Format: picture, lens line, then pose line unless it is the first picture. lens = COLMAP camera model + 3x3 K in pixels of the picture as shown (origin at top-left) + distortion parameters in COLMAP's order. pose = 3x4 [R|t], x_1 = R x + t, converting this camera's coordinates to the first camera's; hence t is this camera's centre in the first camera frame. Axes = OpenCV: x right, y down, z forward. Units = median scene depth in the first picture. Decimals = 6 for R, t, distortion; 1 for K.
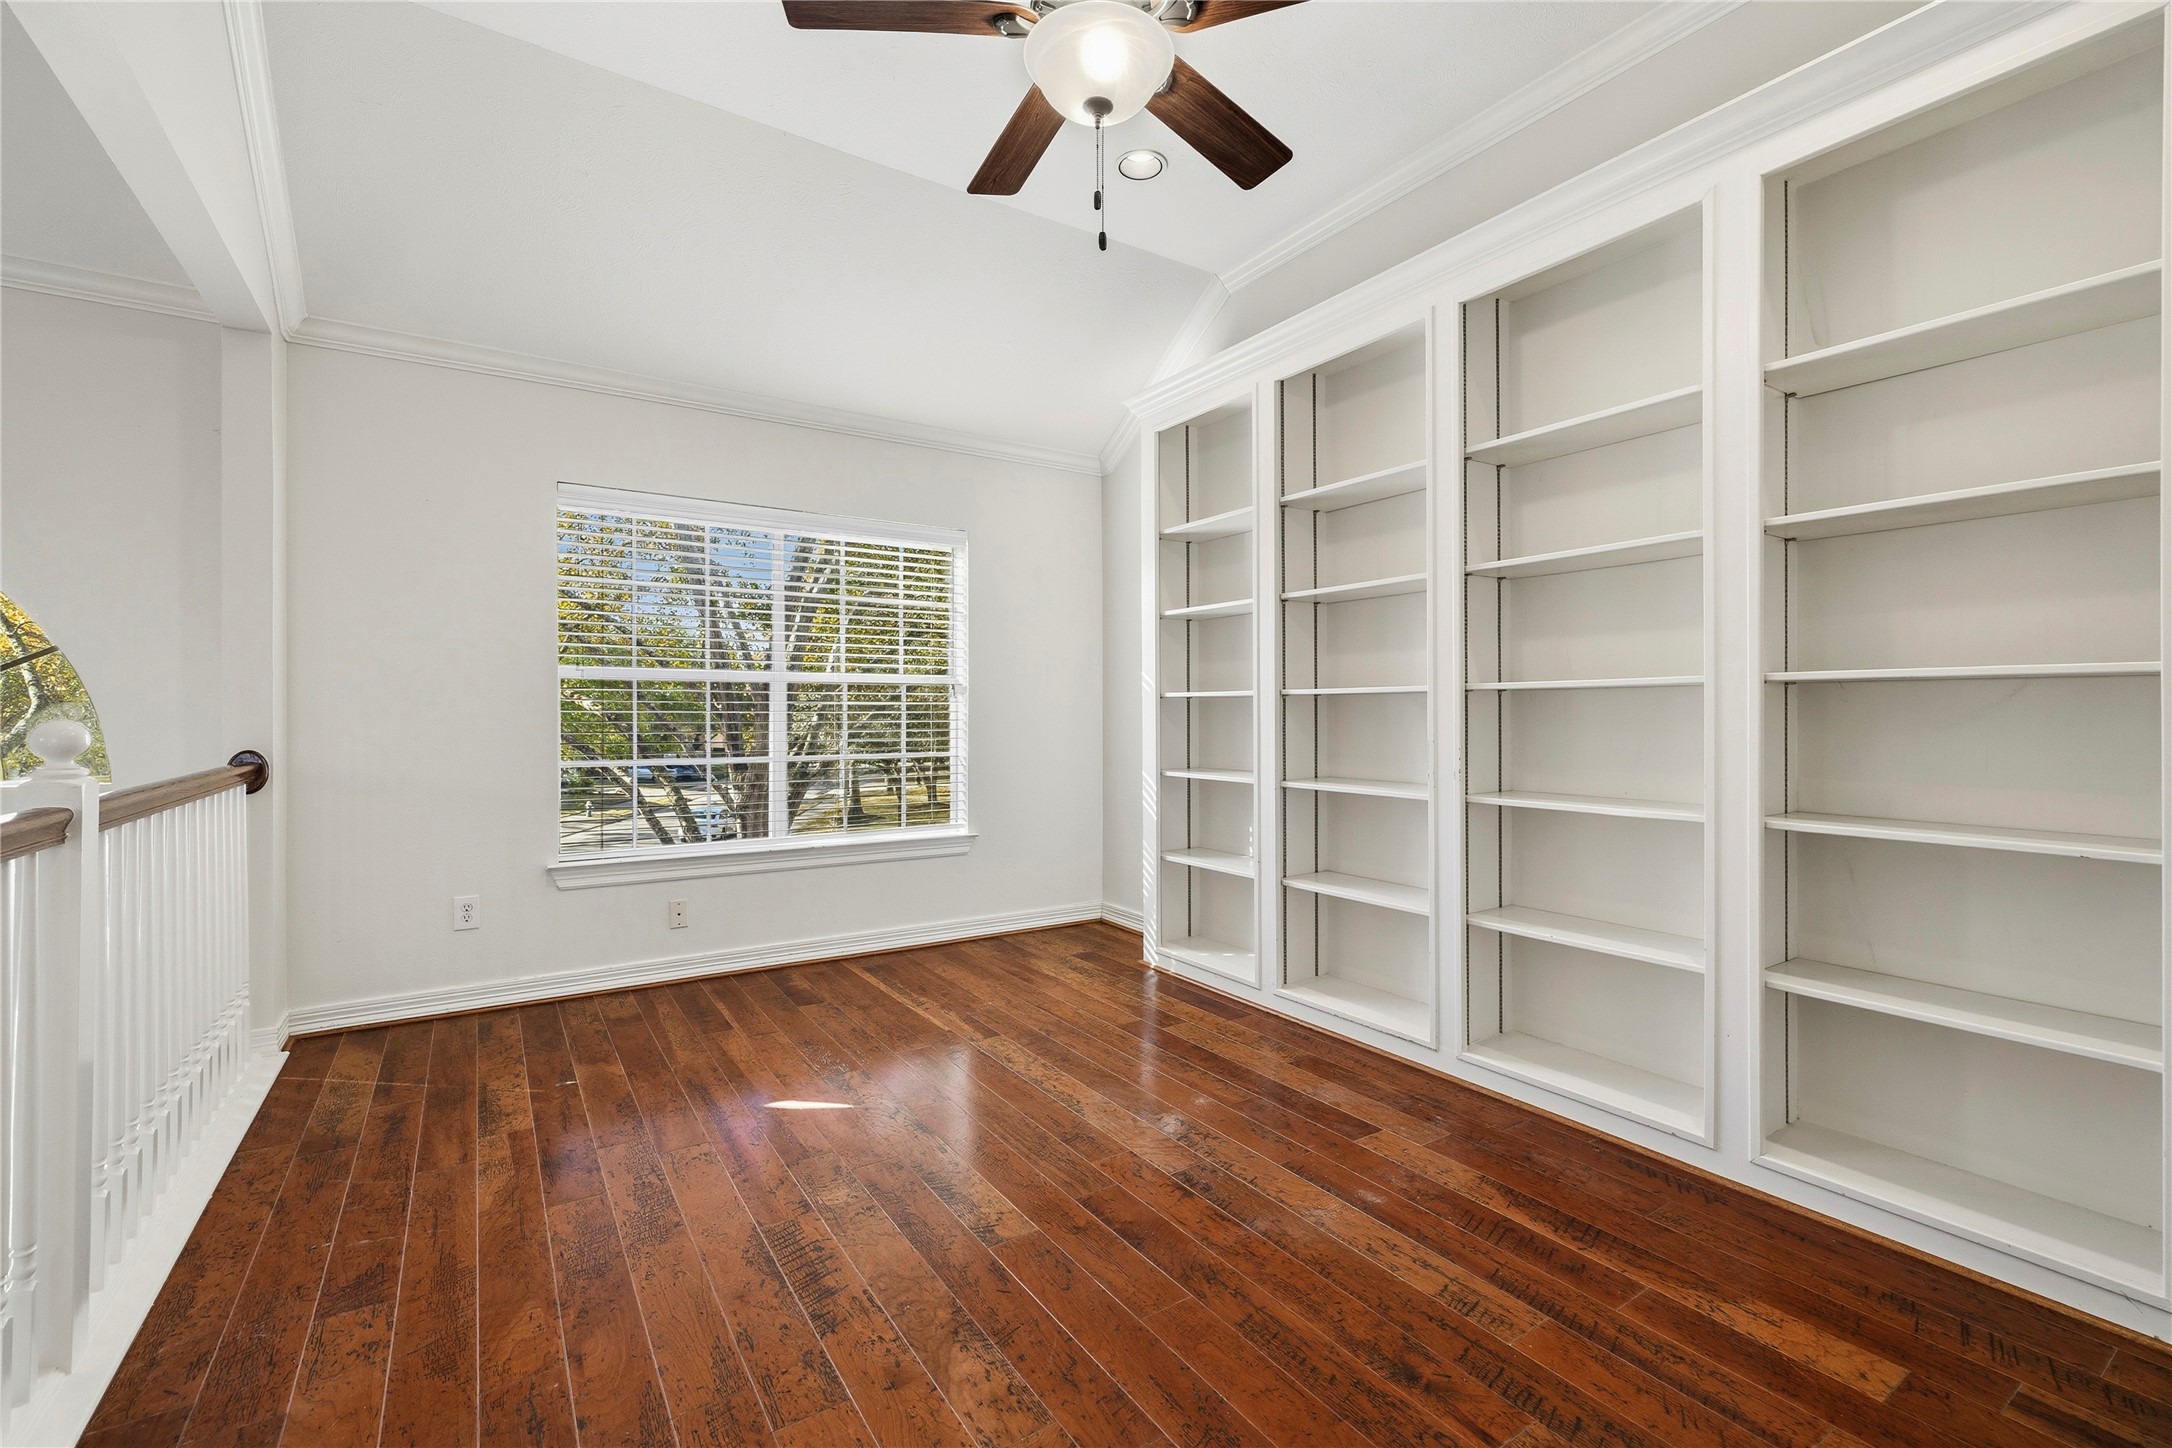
lens RADIAL K [[919.4, 0, 1073.1], [0, 919.4, 706.8], [0, 0, 1]] dist [-0.000471, 0.000253]
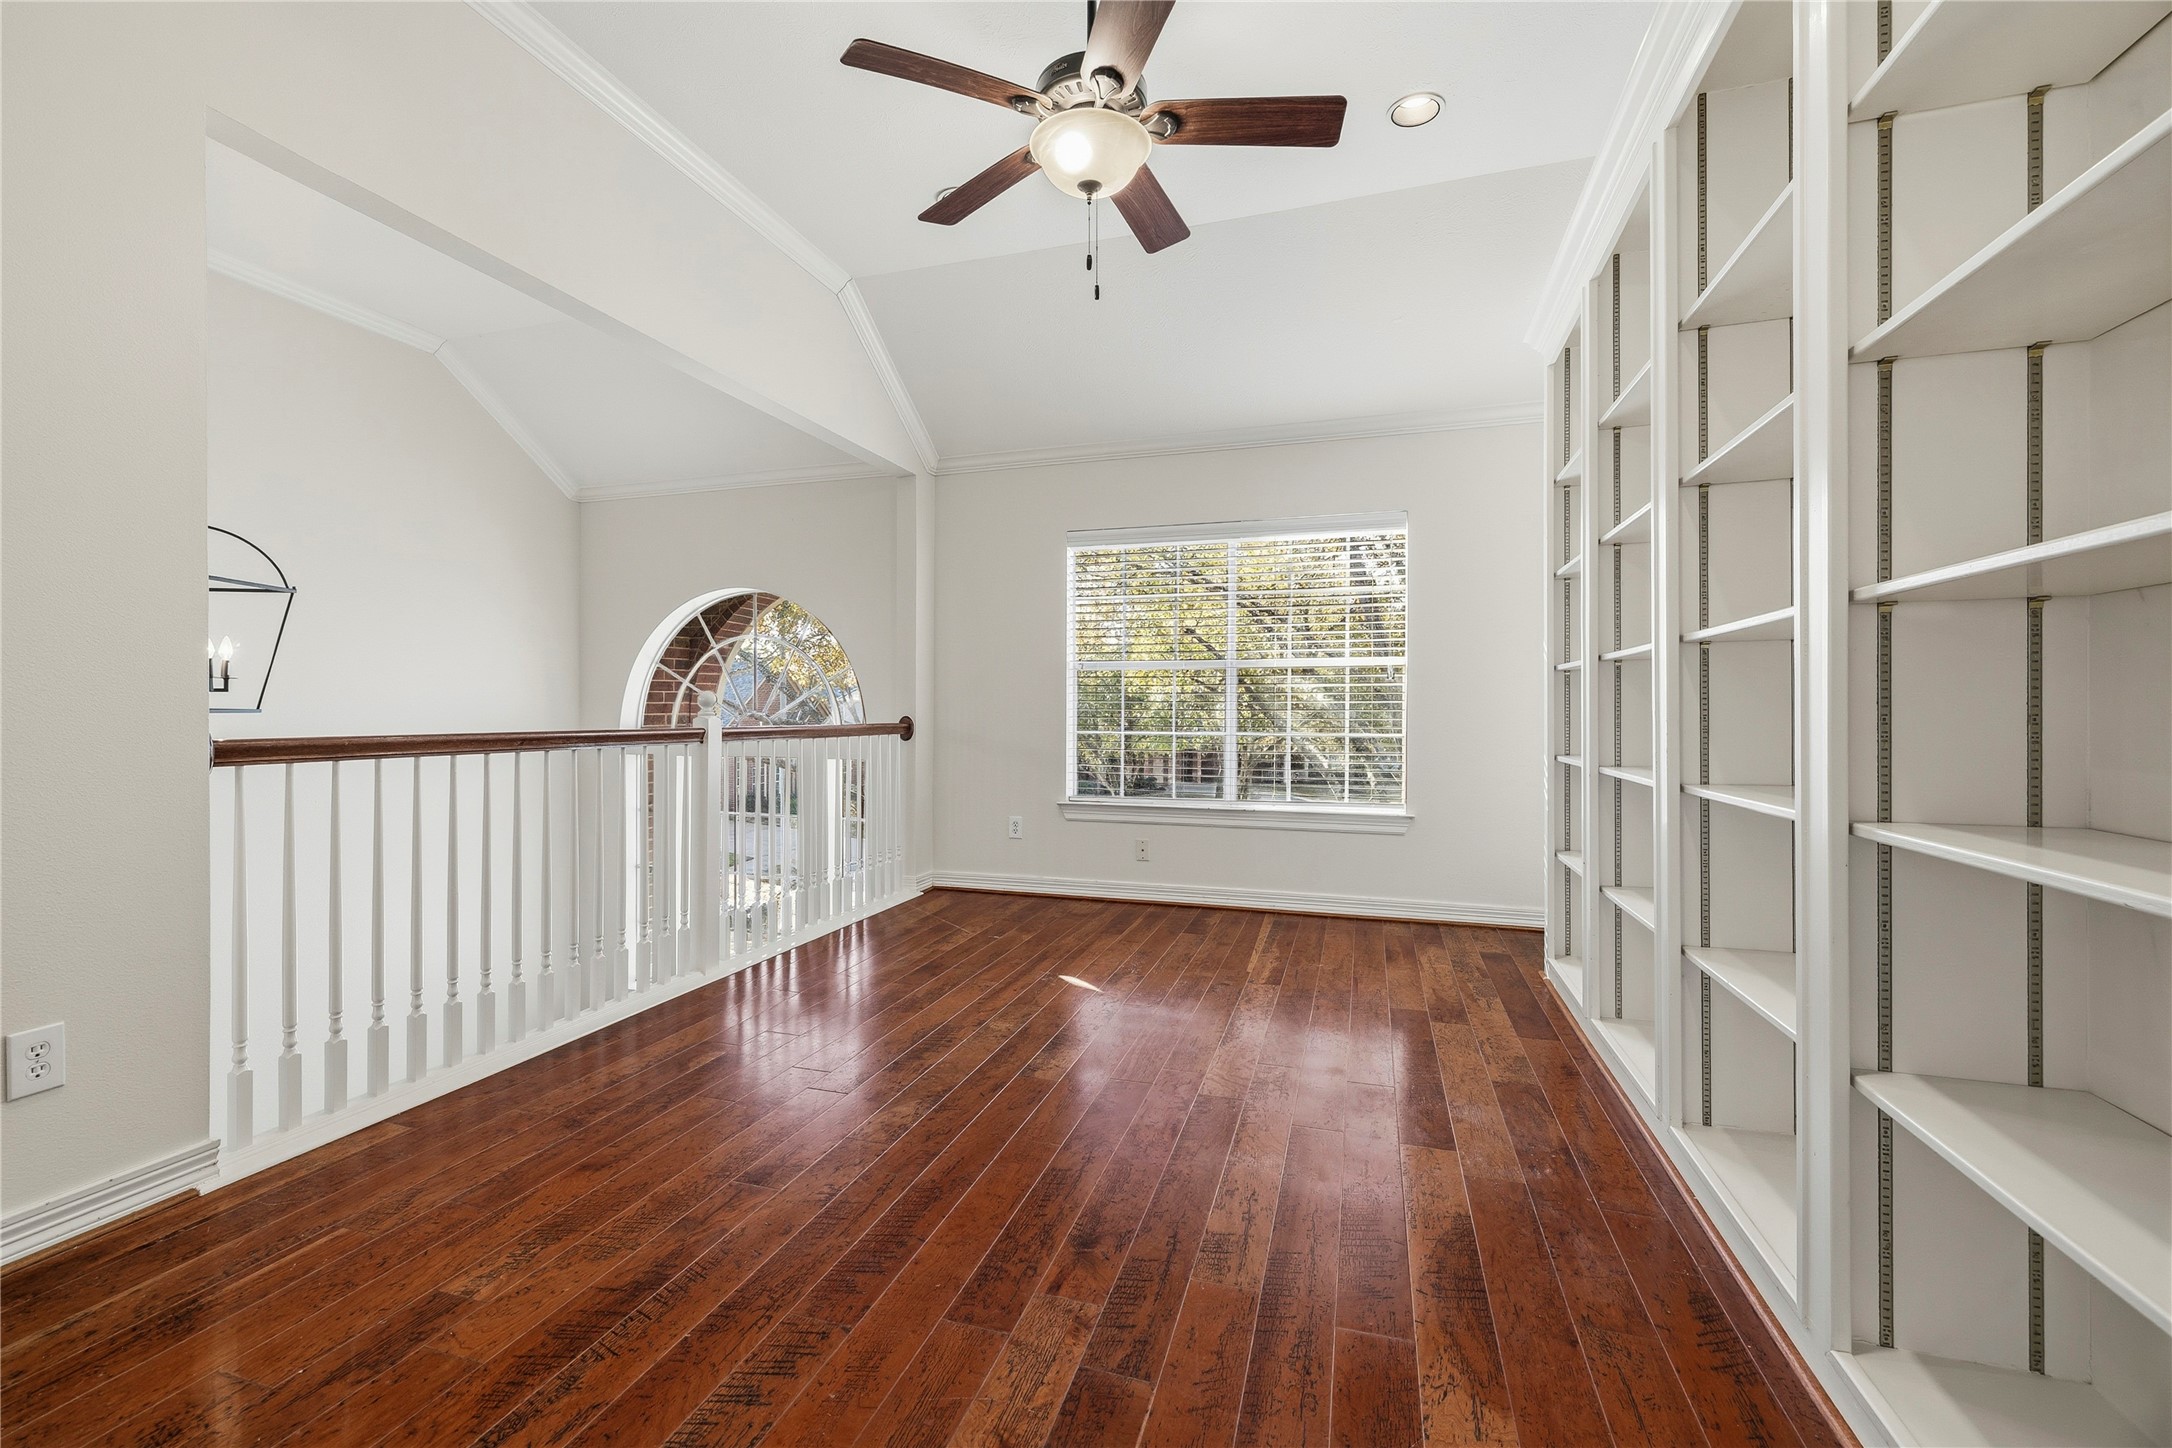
lens RADIAL K [[919.4, 0, 1073.1], [0, 919.4, 706.8], [0, 0, 1]] dist [-0.000471, 0.000253]
pose [[0.632234, -0.001161, -0.774777, 0.733956], [0.003056, 0.999995, 0.000996, 0.032168], [0.774771, -0.002997, 0.632234, 0.153394]]
